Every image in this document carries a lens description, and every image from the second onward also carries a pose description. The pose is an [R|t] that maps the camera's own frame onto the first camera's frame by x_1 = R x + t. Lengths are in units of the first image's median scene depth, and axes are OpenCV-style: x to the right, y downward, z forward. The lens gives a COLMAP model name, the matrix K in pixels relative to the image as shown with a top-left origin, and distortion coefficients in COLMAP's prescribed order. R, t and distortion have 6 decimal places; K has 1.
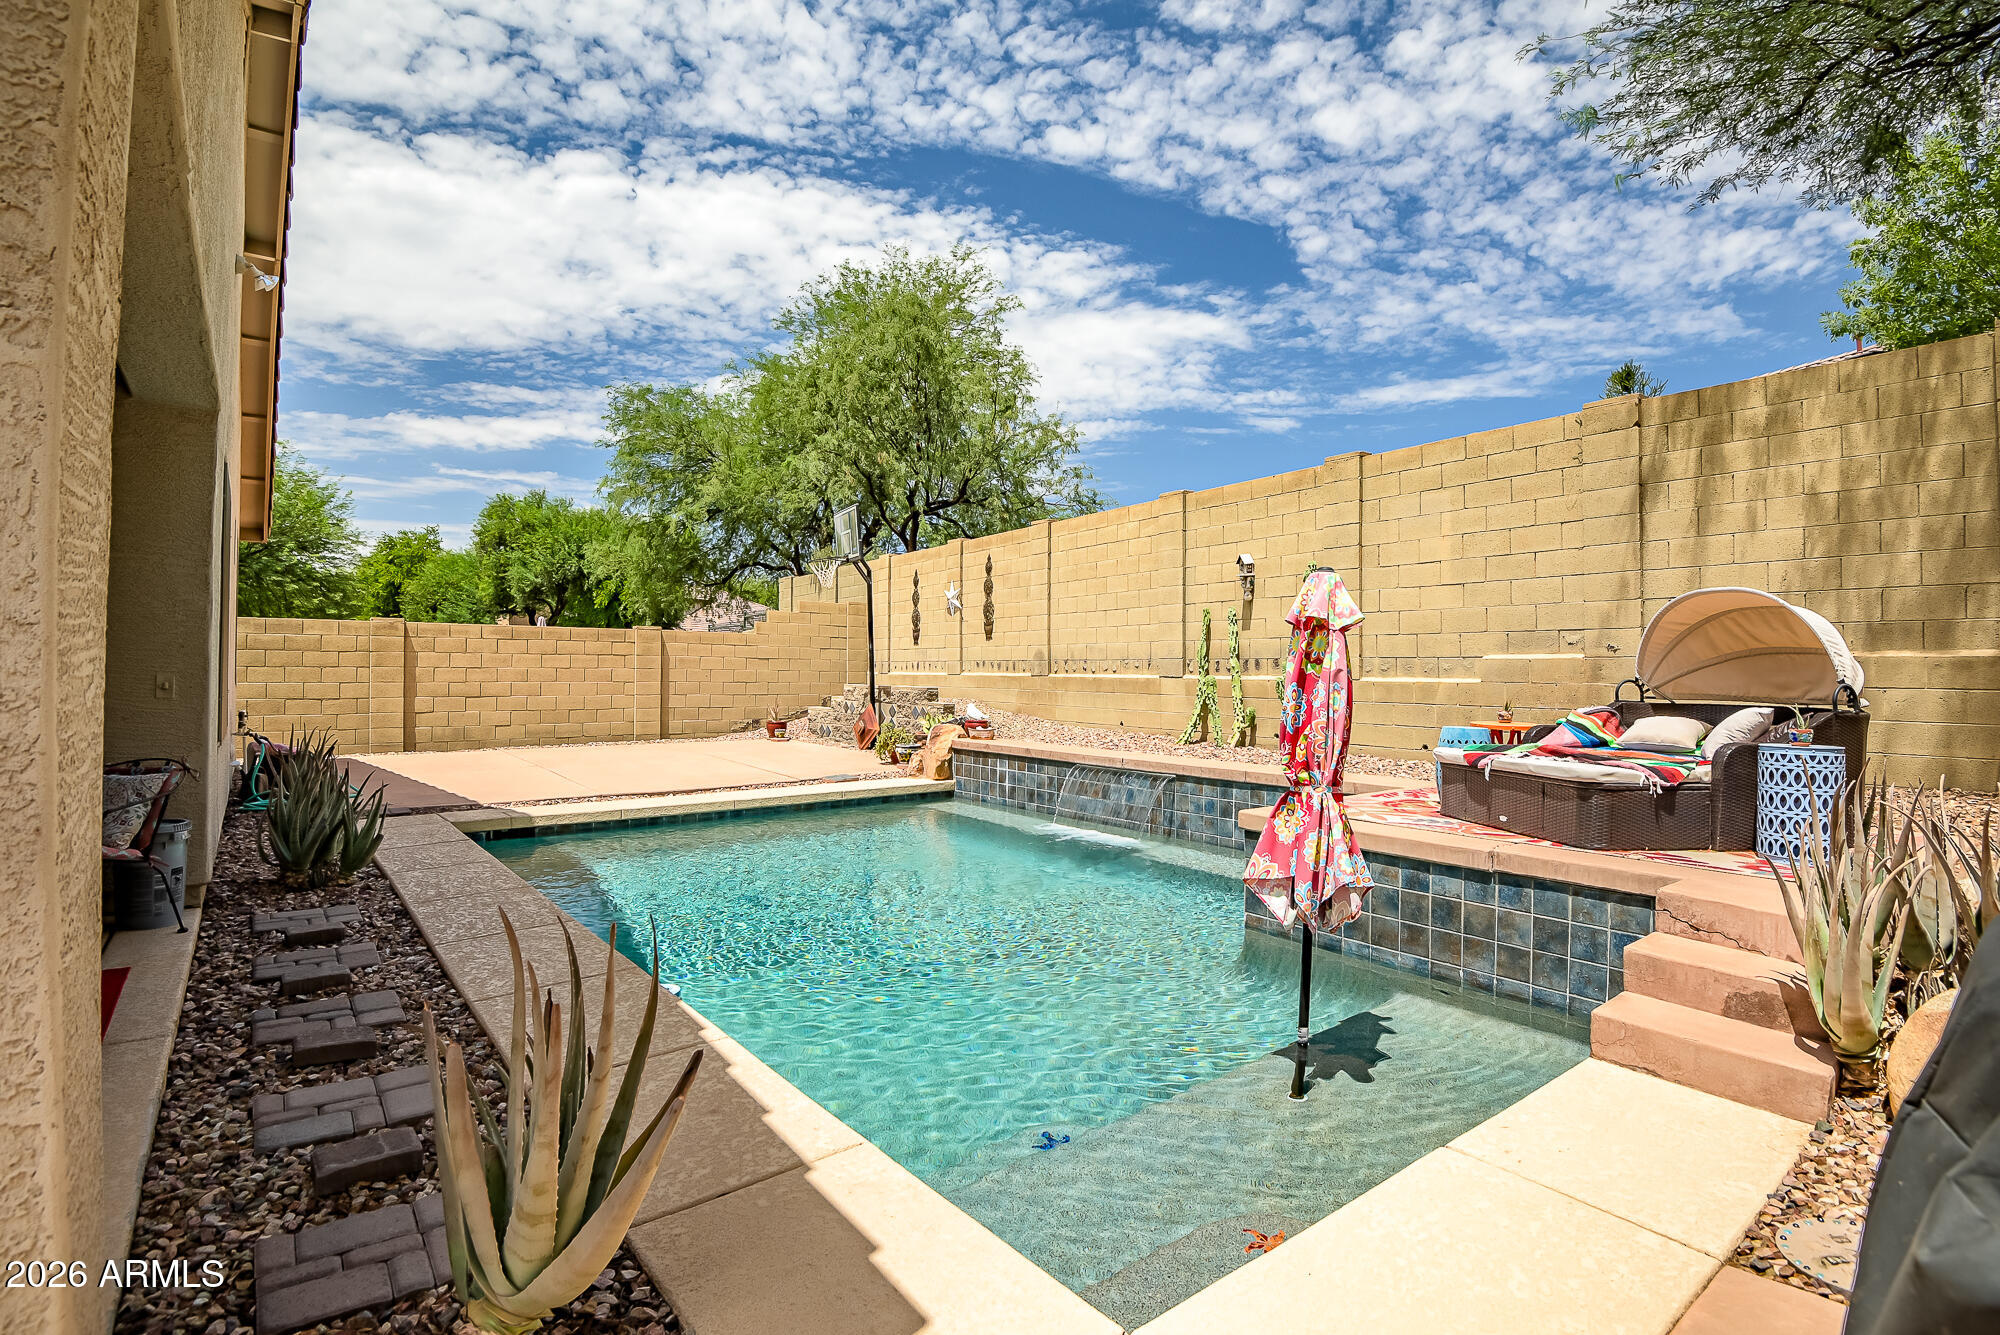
lens RADIAL K [[942.1, 0, 1000.0], [0, 942.1, 667.5], [0, 0, 1]] dist [-0.037901, -0.000048]
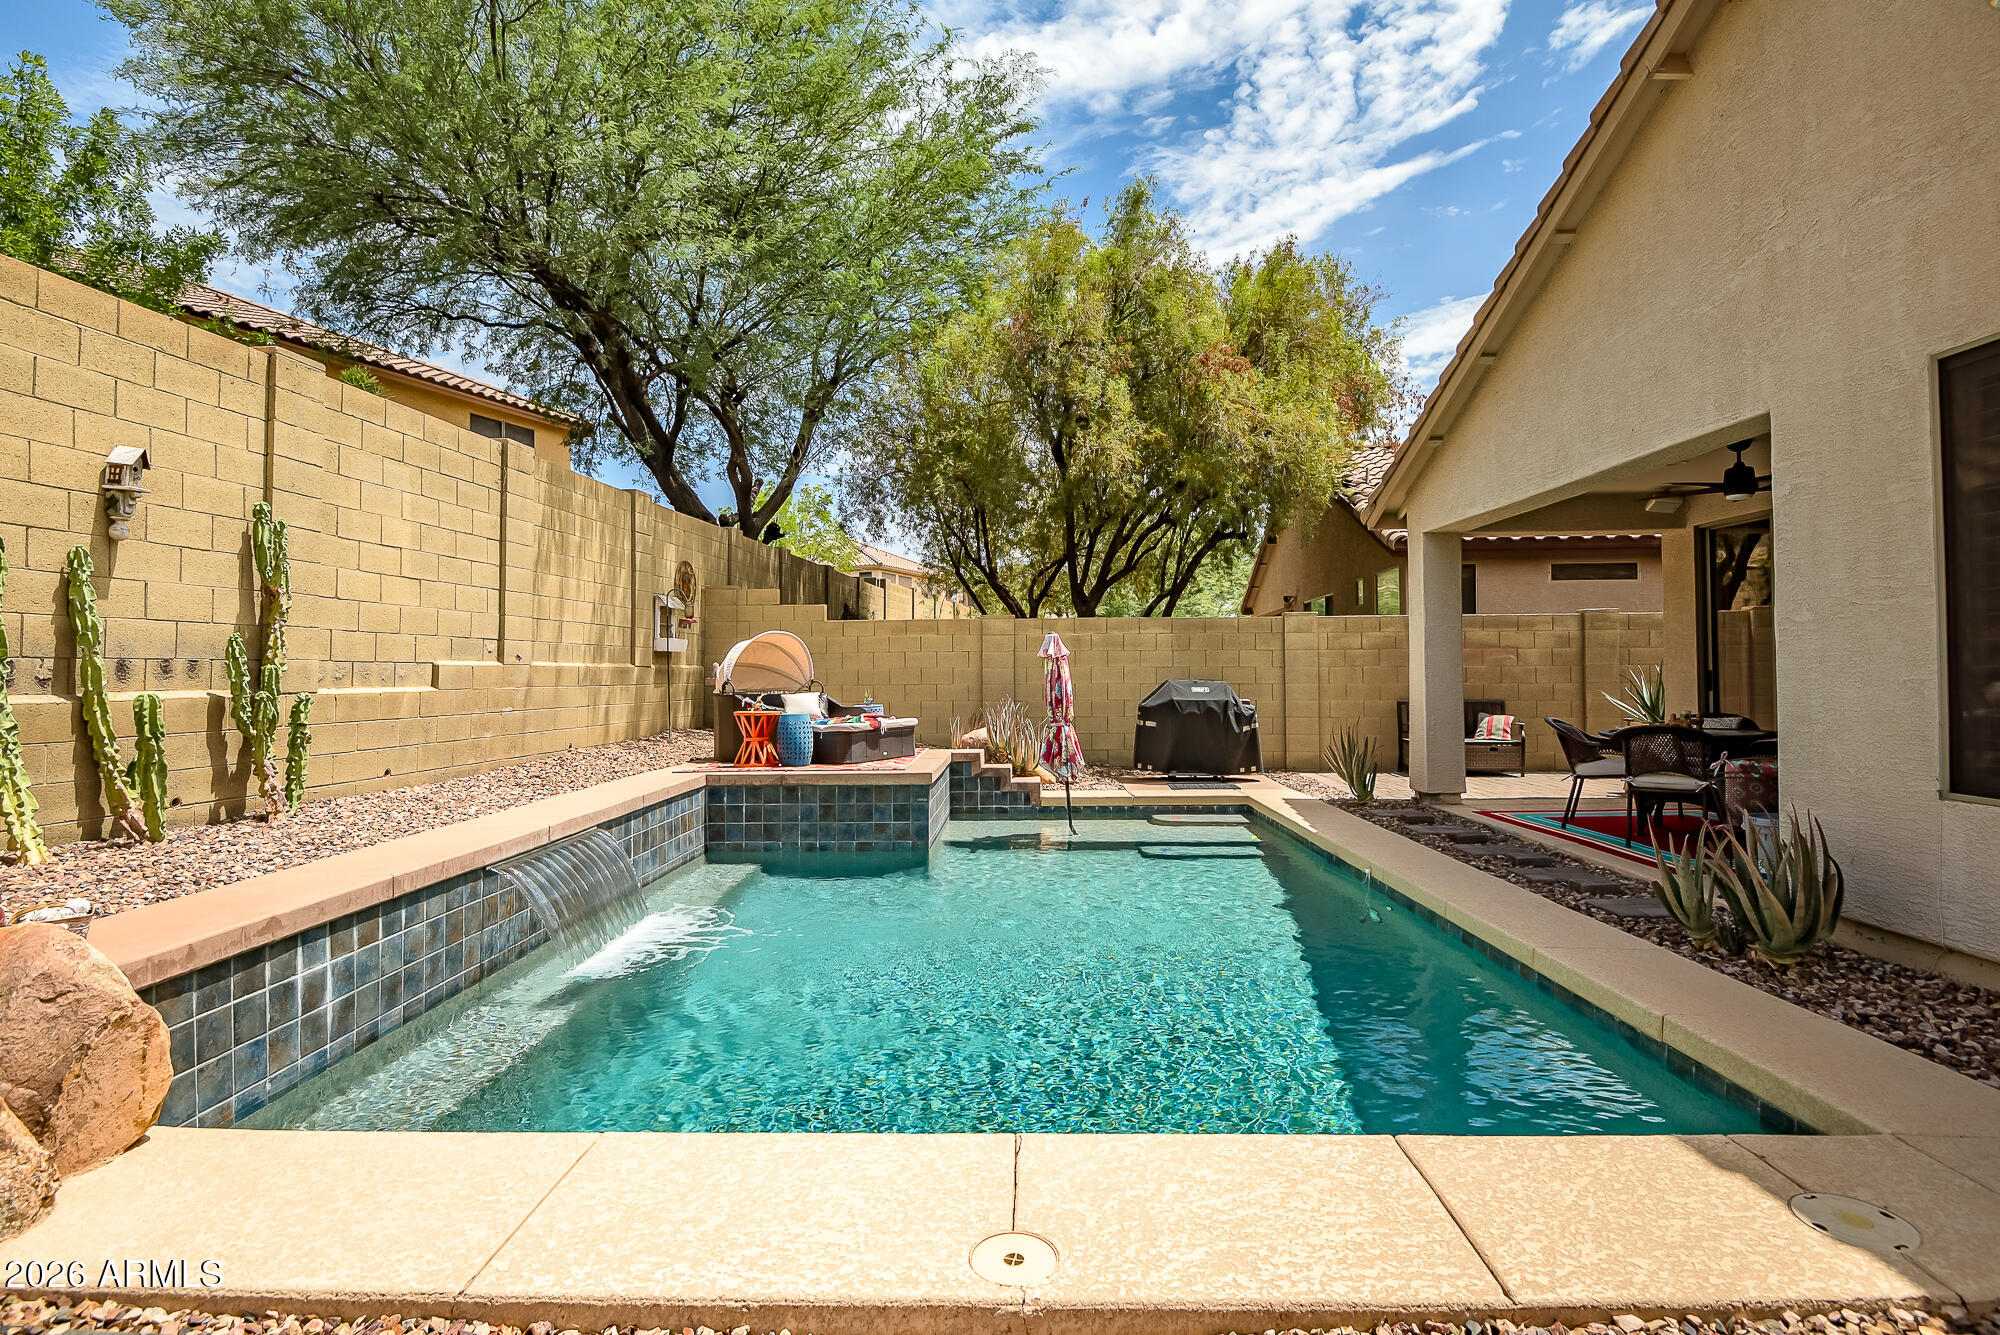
lens RADIAL K [[972.3, 0, 1002.7], [0, 972.3, 661.4], [0, 0, 1]] dist [0.001786, -0.015481]
pose [[-0.770083, 0.004880, 0.637926, -0.440419], [-0.000932, 0.999961, -0.008775, -0.003917], [-0.637944, -0.007352, -0.770048, 1.155639]]
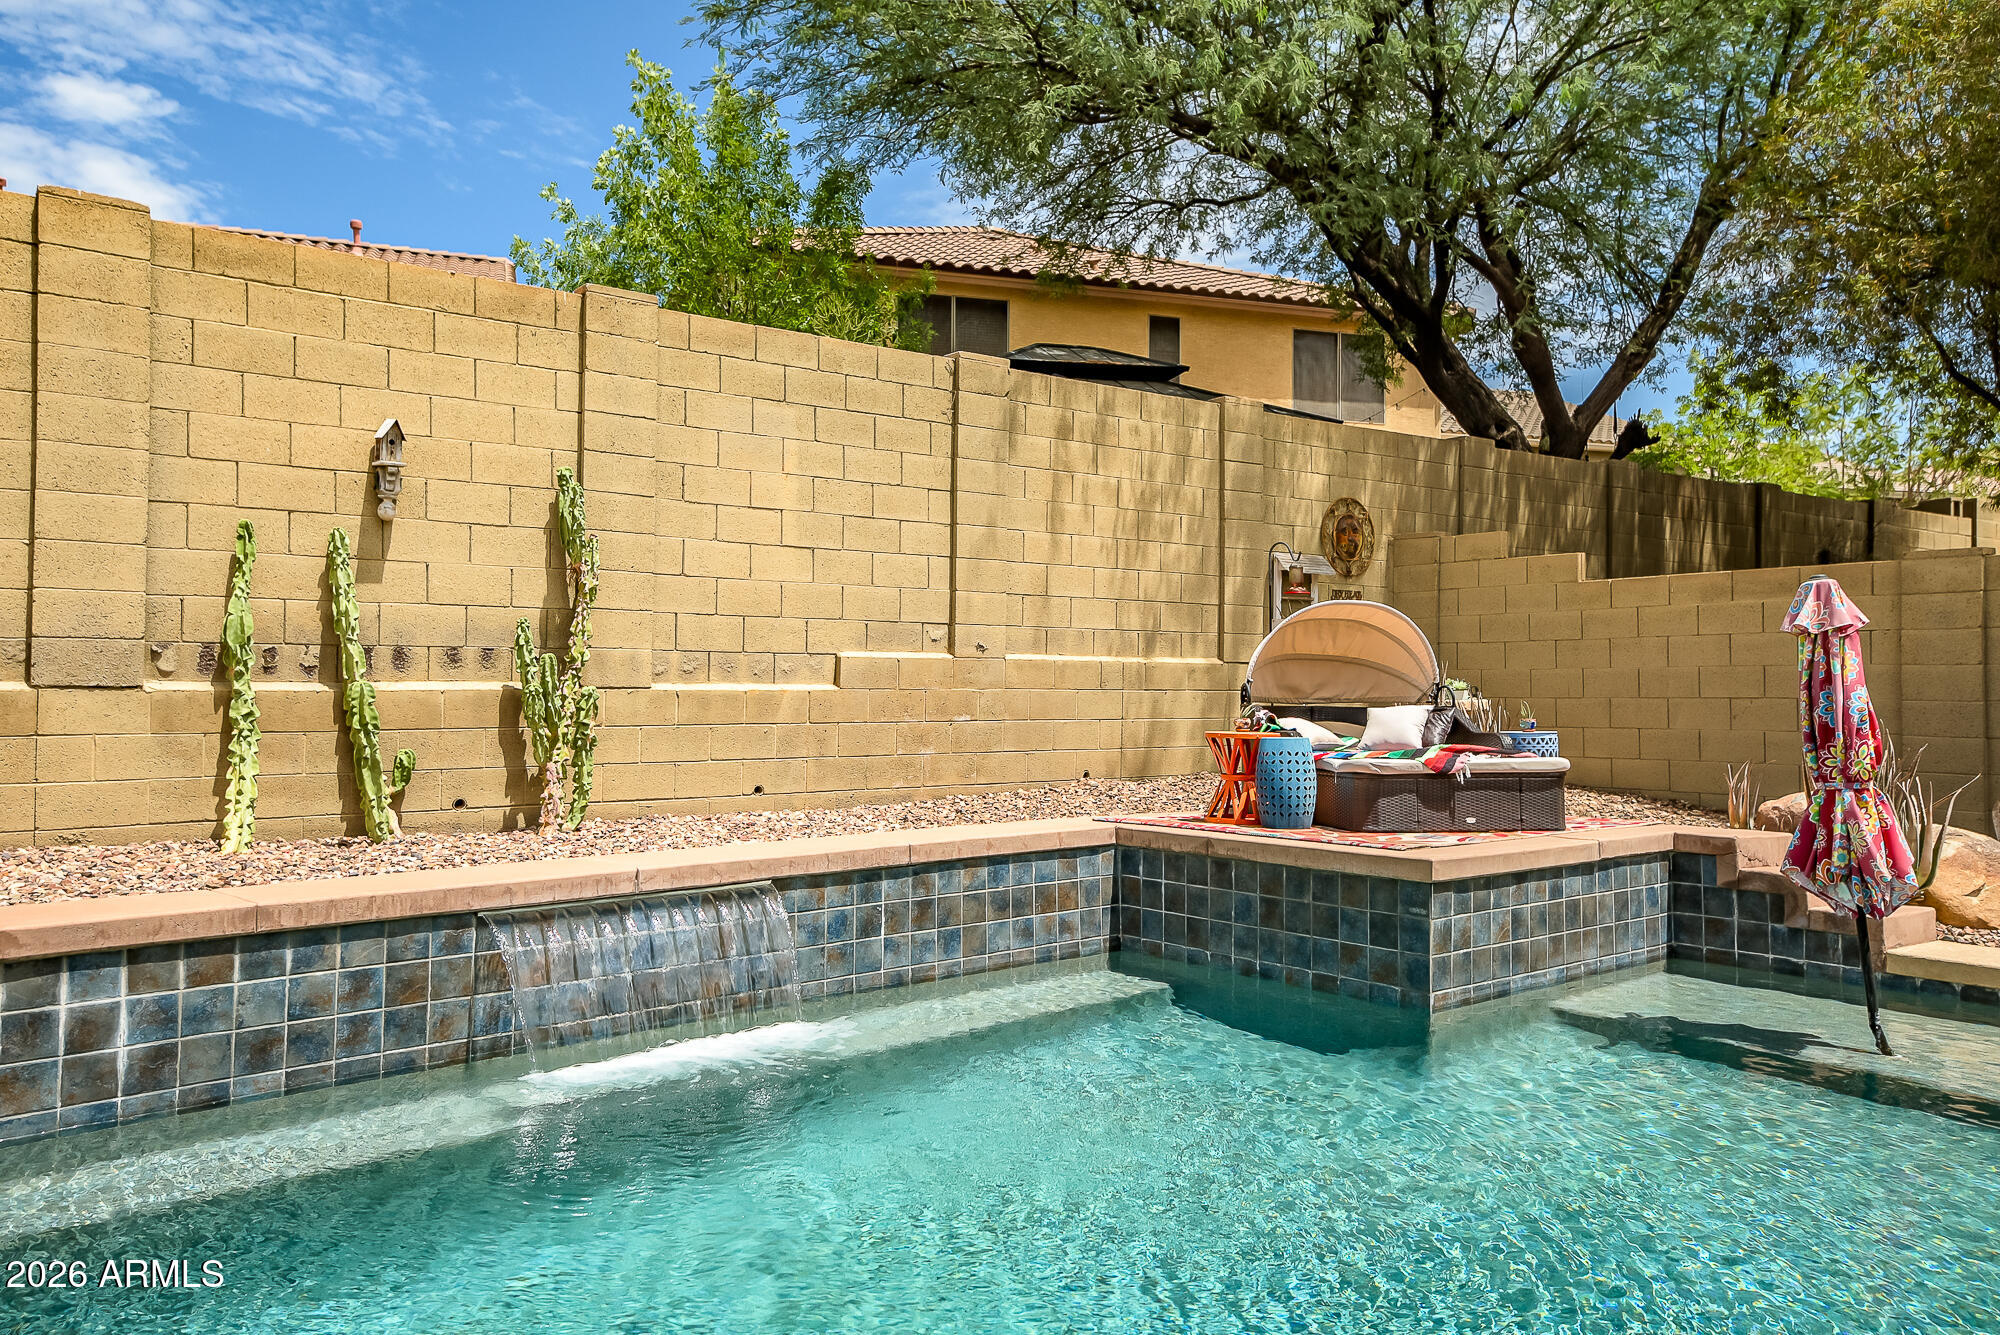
lens RADIAL K [[1400.2, 0, 1005.4], [0, 1400.2, 664.2], [0, 0, 1]] dist [0.068281, 0.000120]
pose [[-0.033362, 0.010471, 0.999388, -0.473270], [-0.005423, 0.999928, -0.010658, 0.006085], [-0.999429, -0.005776, -0.033303, 0.758869]]
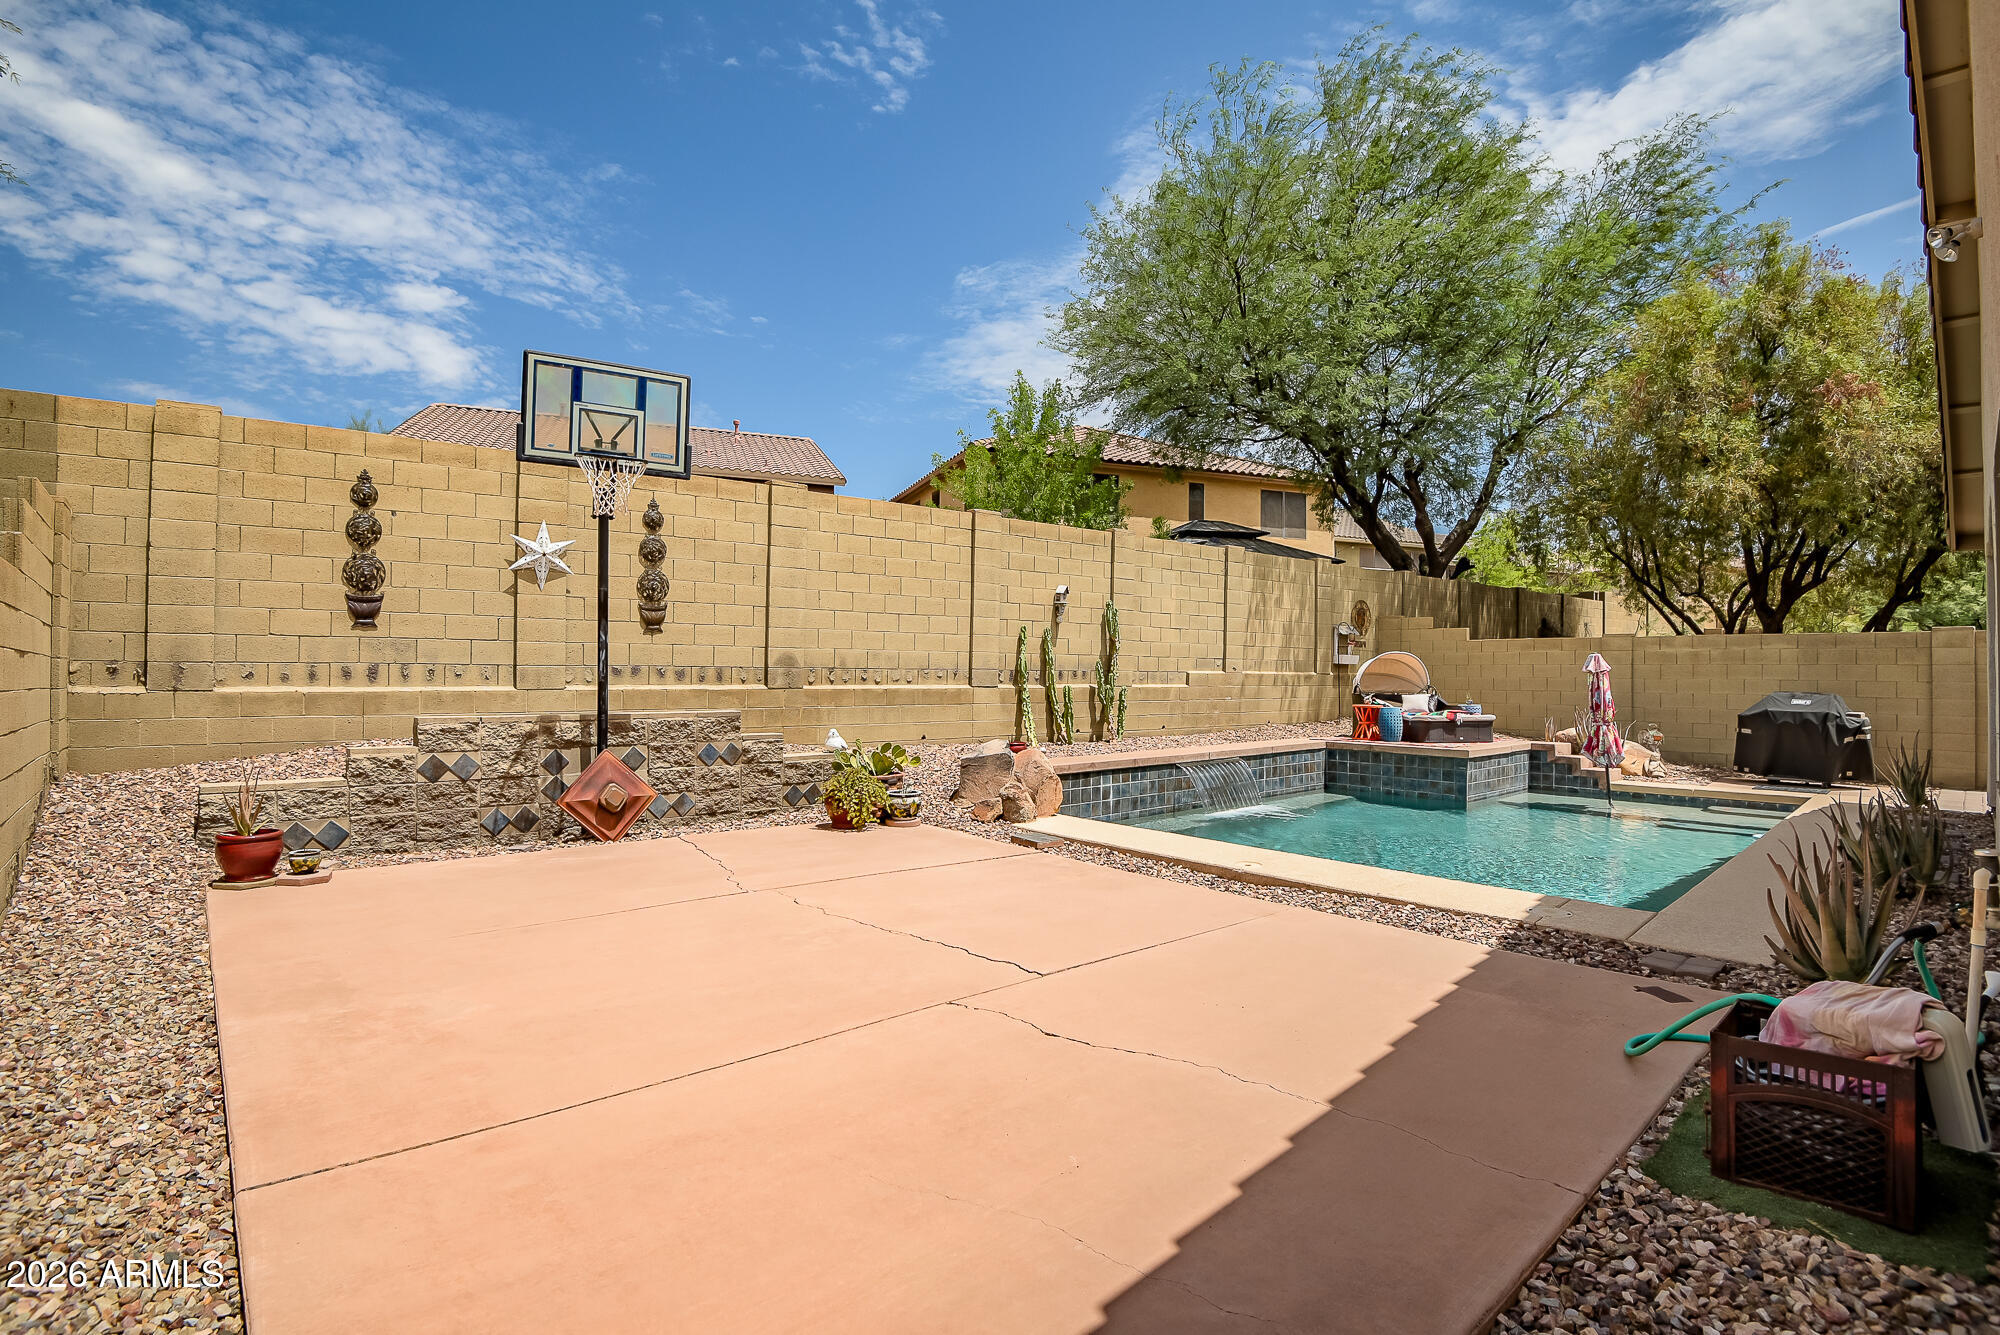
lens RADIAL K [[914.8, 0, 1017.6], [0, 914.8, 655.7], [0, 0, 1]] dist [0.002388, -0.021727]
pose [[-0.070516, 0.010656, 0.997454, -0.977226], [-0.011355, 0.999870, -0.011485, -0.015524], [-0.997446, -0.012136, -0.070386, 1.203729]]
